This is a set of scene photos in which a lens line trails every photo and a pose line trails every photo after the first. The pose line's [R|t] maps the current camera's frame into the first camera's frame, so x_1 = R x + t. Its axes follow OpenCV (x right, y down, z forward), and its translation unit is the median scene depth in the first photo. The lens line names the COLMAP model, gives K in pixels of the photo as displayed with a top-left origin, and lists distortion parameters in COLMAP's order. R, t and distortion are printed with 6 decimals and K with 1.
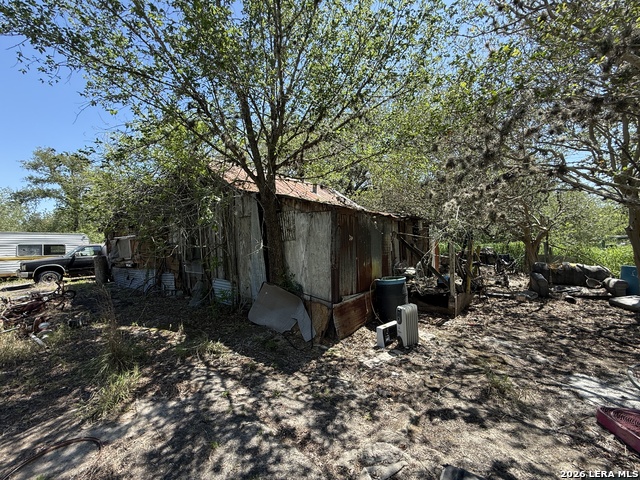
lens RADIAL K [[258.2, 0, 319.9], [0, 258.2, 236.4], [0, 0, 1]] dist [0.010406, -0.000800]
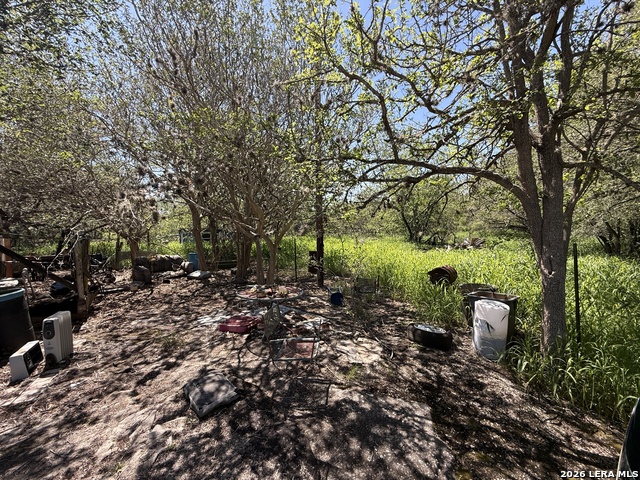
lens RADIAL K [[258.2, 0, 319.7], [0, 258.2, 237.6], [0, 0, 1]] dist [0.010406, -0.000800]
pose [[0.148957, -0.016840, 0.988700, -0.405427], [0.015739, 0.999769, 0.014657, 0.012431], [-0.988718, 0.013378, 0.149188, 0.007420]]
